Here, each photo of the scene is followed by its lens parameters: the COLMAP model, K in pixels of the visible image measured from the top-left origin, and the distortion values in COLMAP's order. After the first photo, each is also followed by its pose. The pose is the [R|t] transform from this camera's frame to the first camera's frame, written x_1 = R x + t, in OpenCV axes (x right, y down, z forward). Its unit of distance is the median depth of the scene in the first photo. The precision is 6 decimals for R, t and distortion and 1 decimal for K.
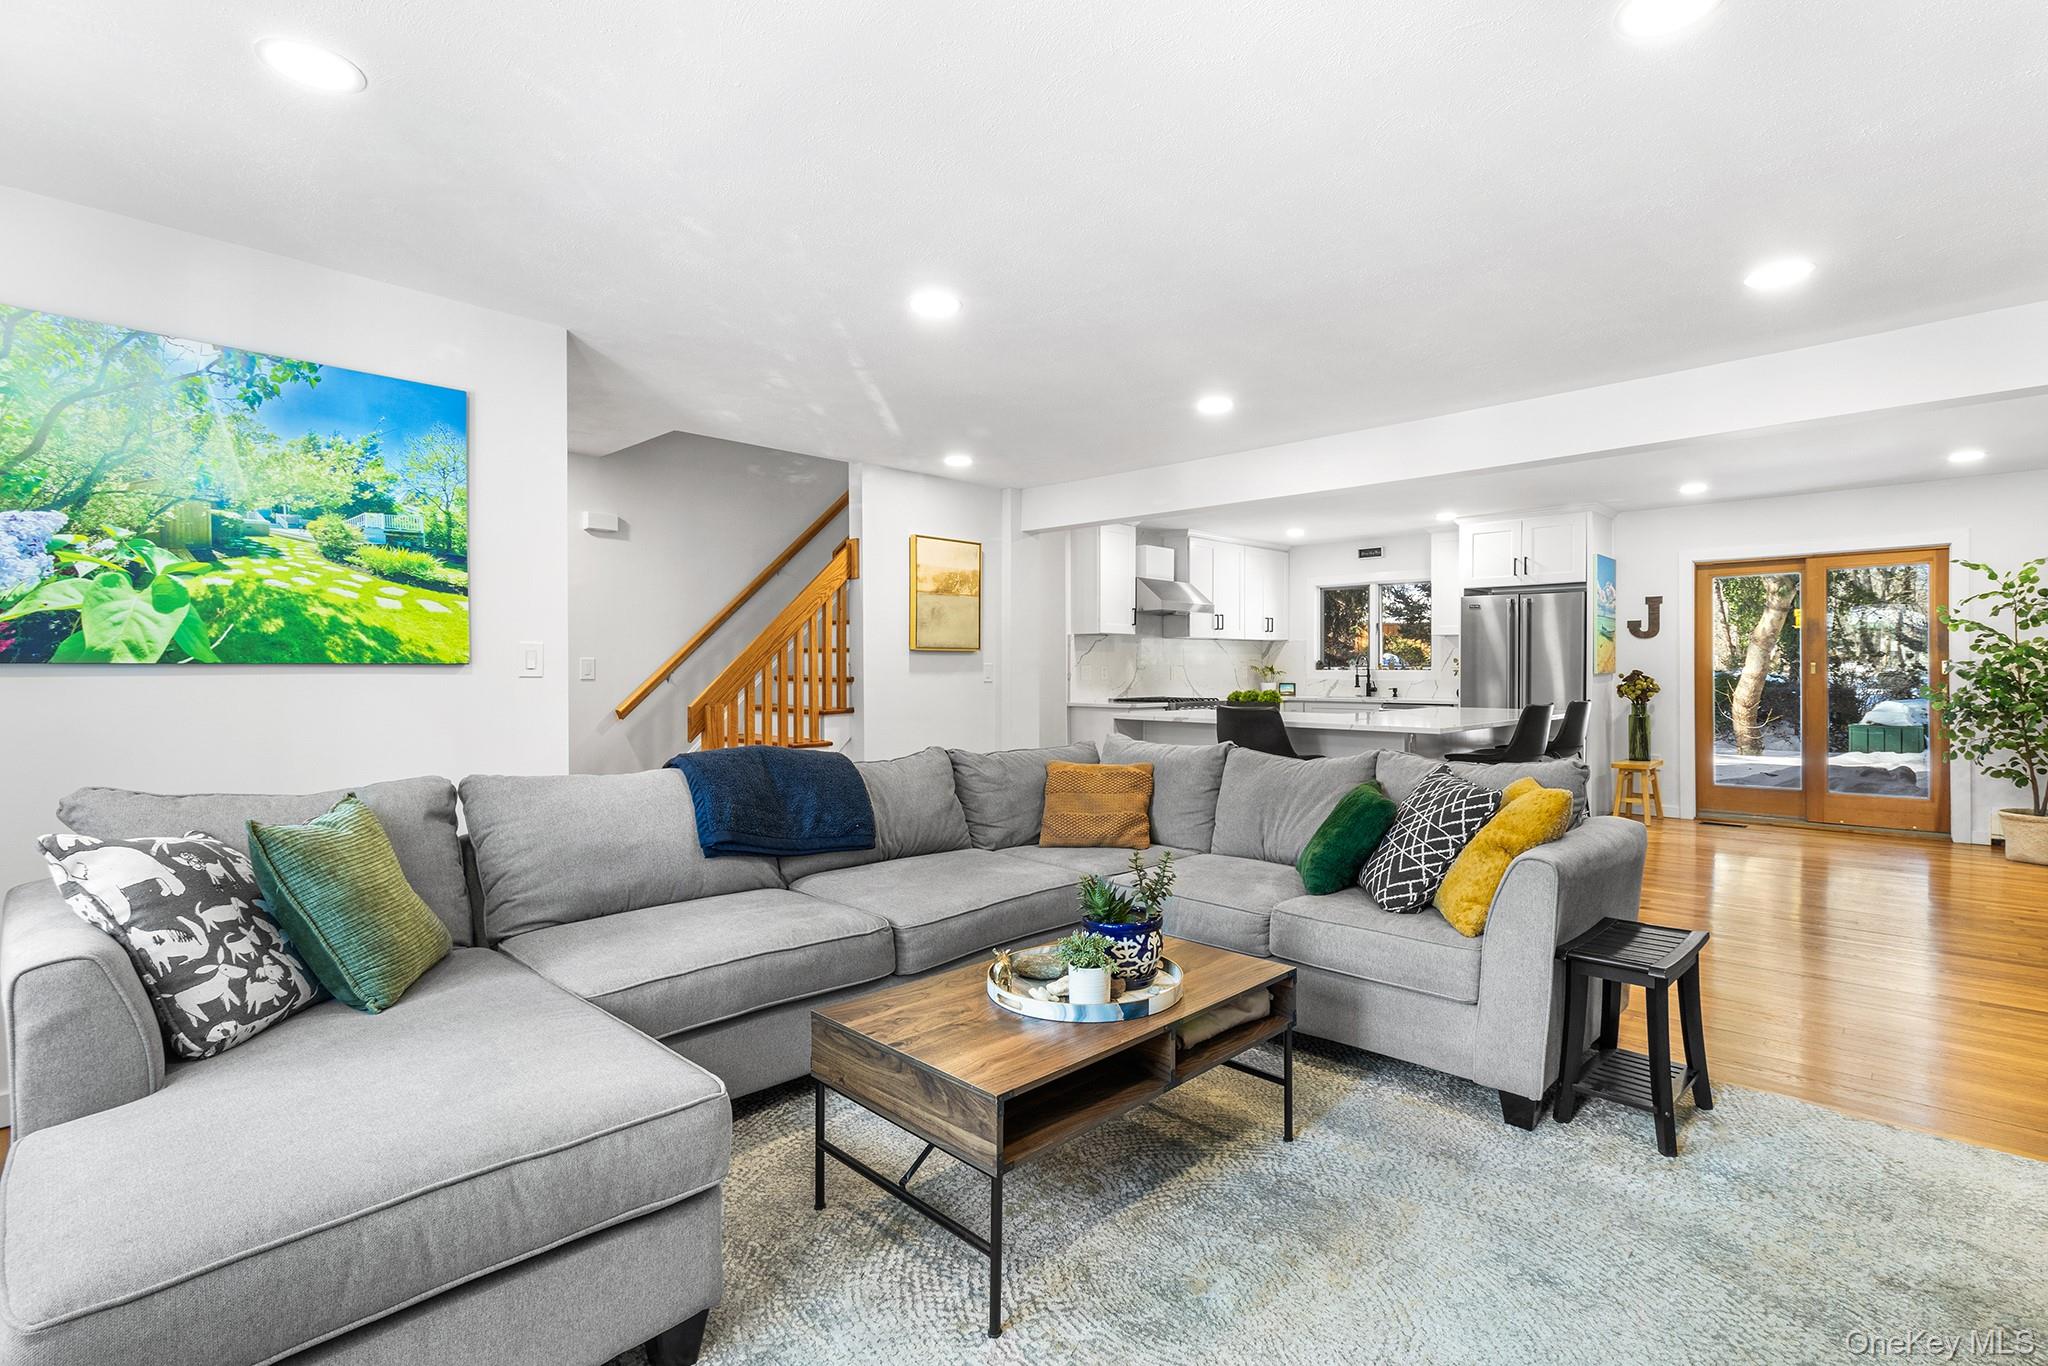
lens RADIAL K [[957.1, 0, 1056.8], [0, 957.1, 671.5], [0, 0, 1]] dist [0.007477, -0.001619]
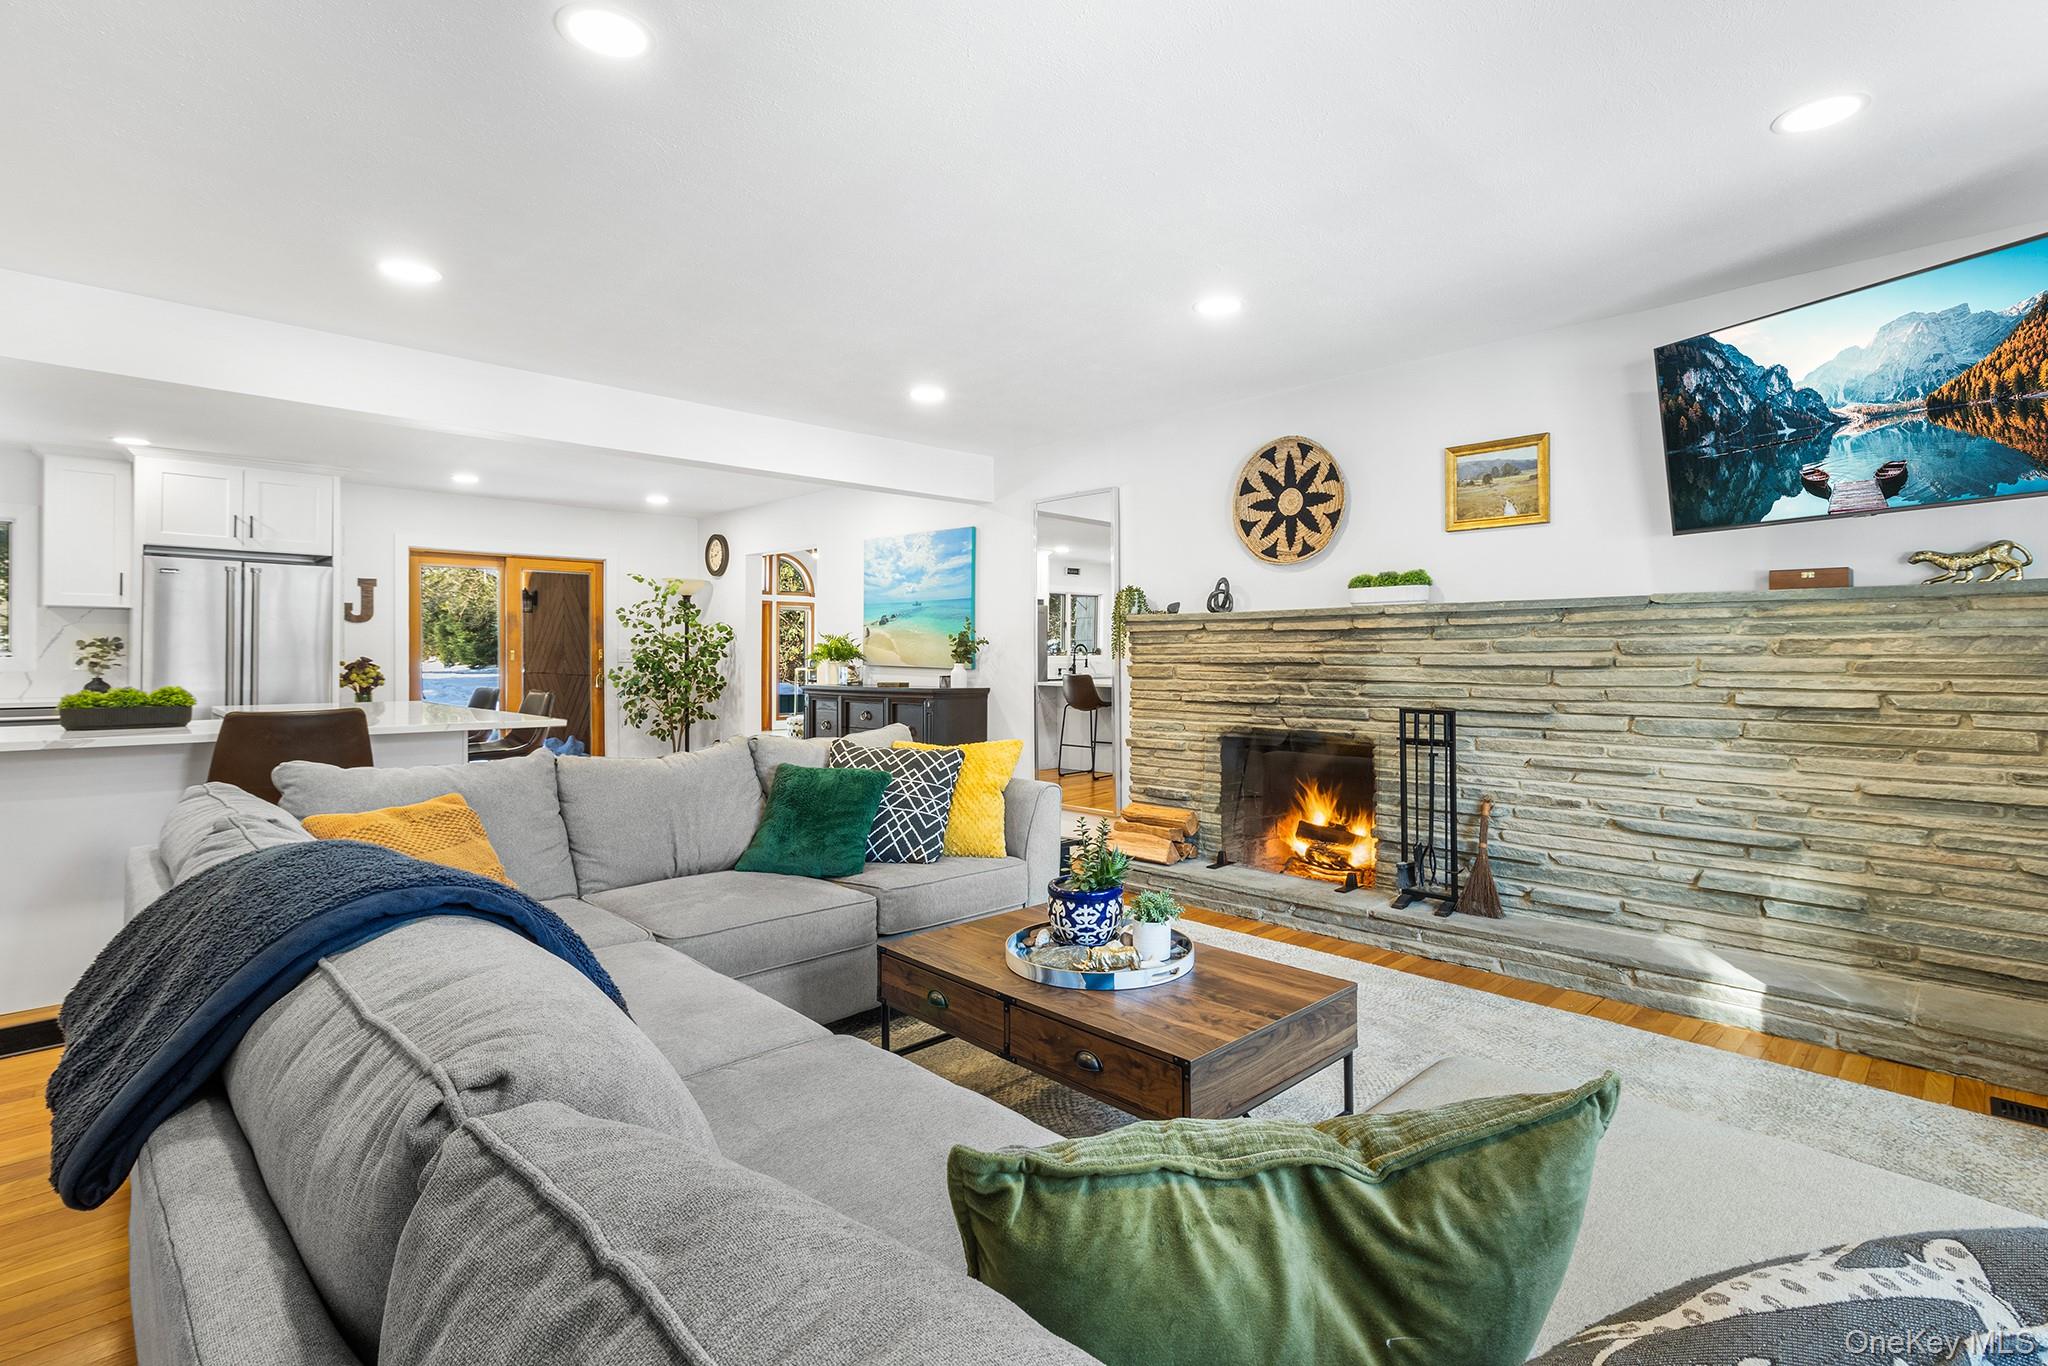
lens RADIAL K [[957.1, 0, 1056.9], [0, 957.1, 652.4], [0, 0, 1]] dist [0.007477, -0.001619]
pose [[0.024039, 0.006160, 0.999692, -0.350497], [0.002396, 0.999978, -0.006219, 0.001735], [-0.999708, 0.002545, 0.024024, 0.357397]]
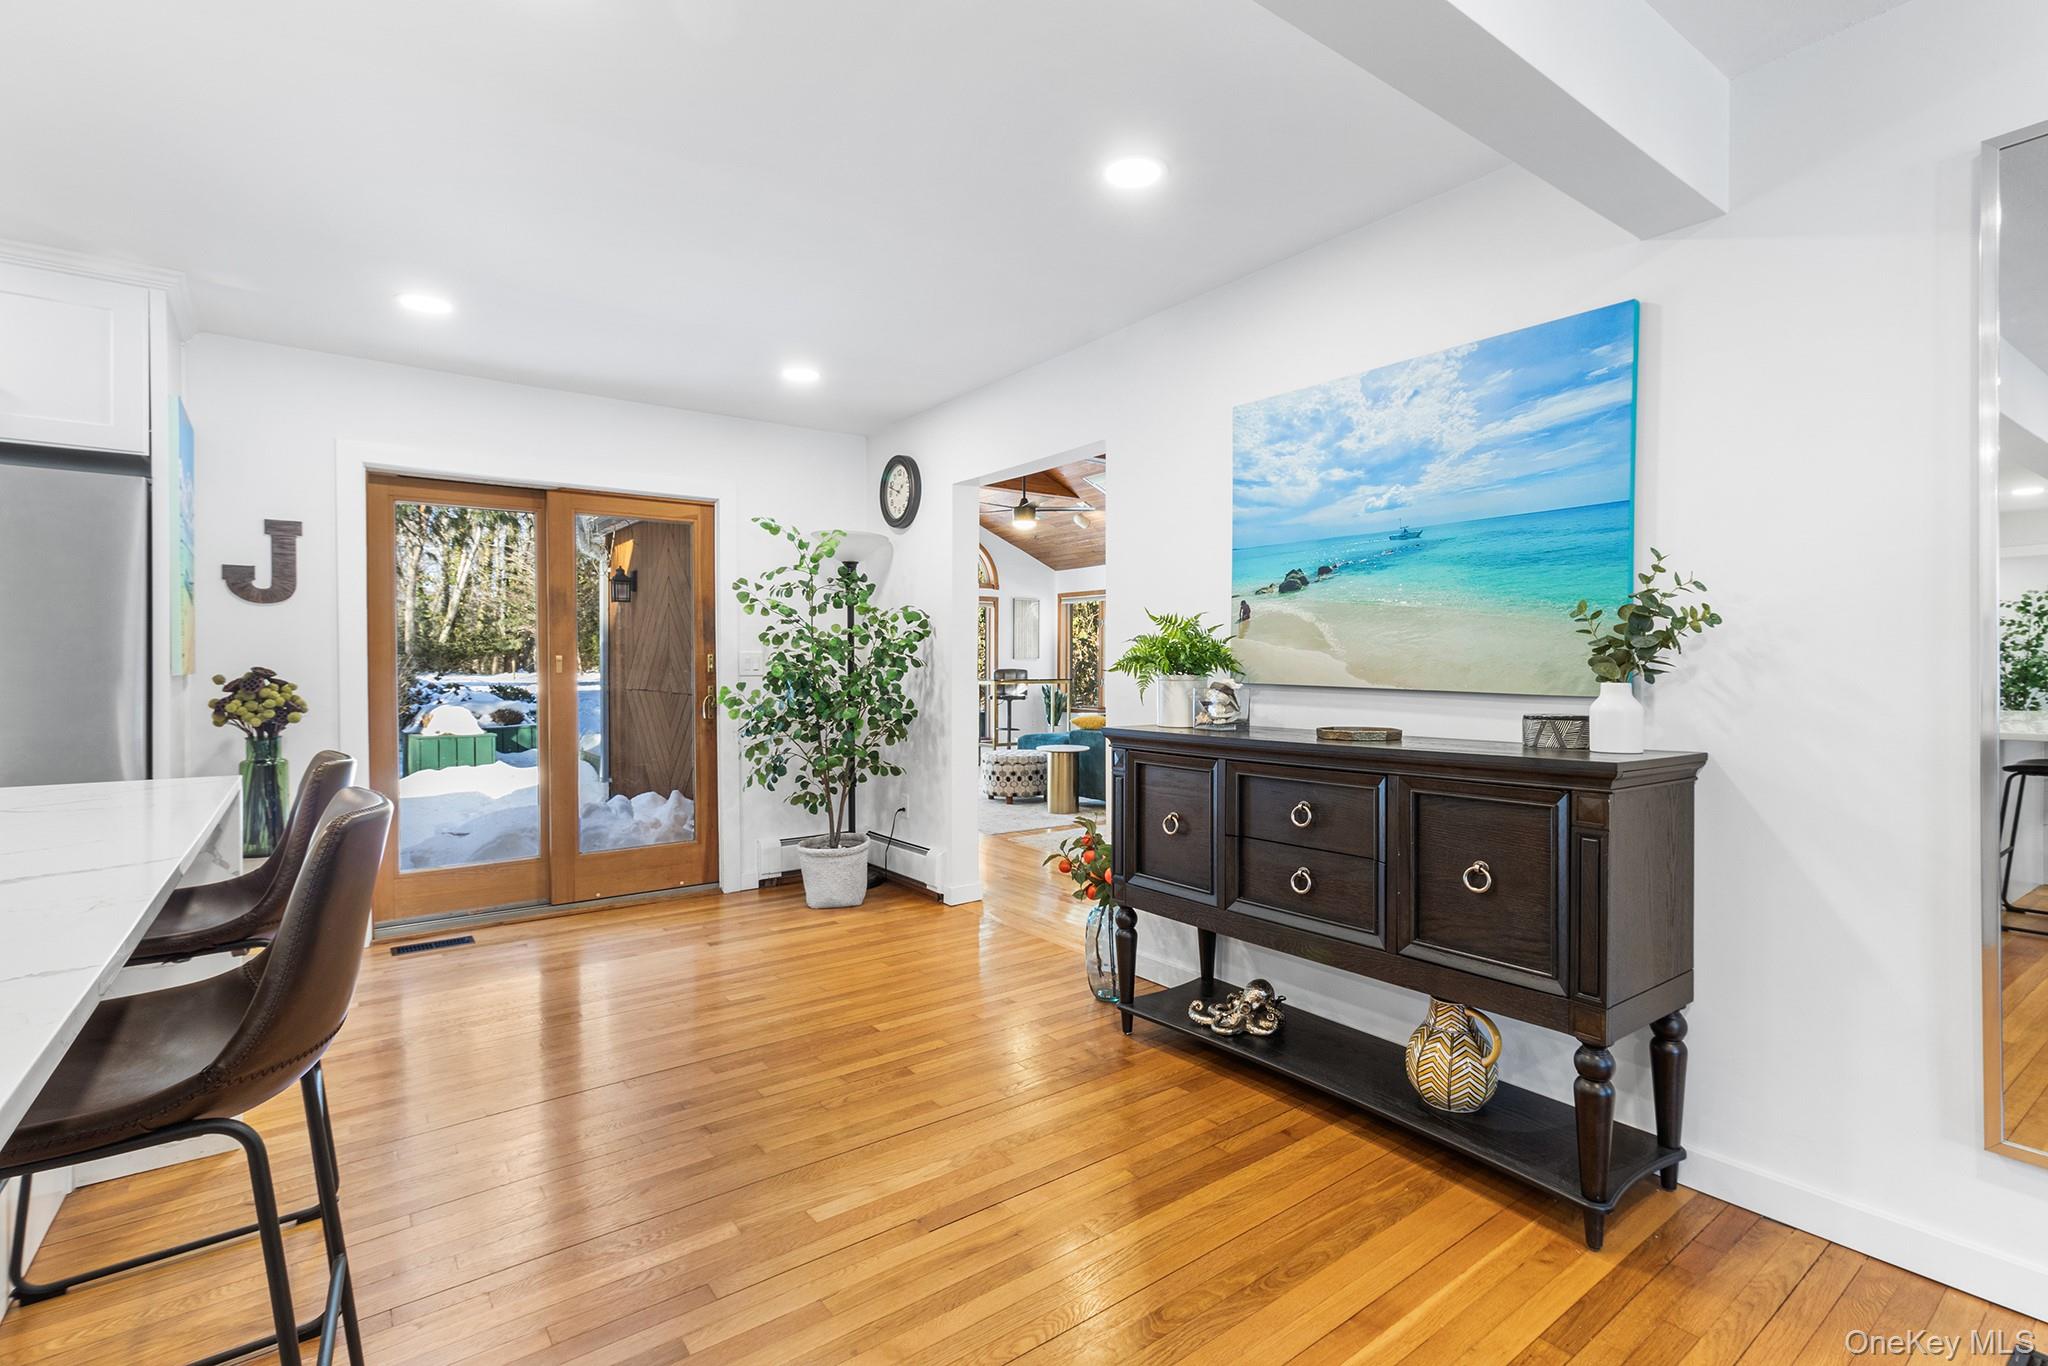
lens RADIAL K [[957.1, 0, 1061.6], [0, 957.1, 667.2], [0, 0, 1]] dist [0.007477, -0.001619]
pose [[0.162020, 0.000122, 0.986787, 0.226278], [0.003944, 0.999992, -0.000772, 0.000459], [-0.986780, 0.004016, 0.162018, 0.608053]]
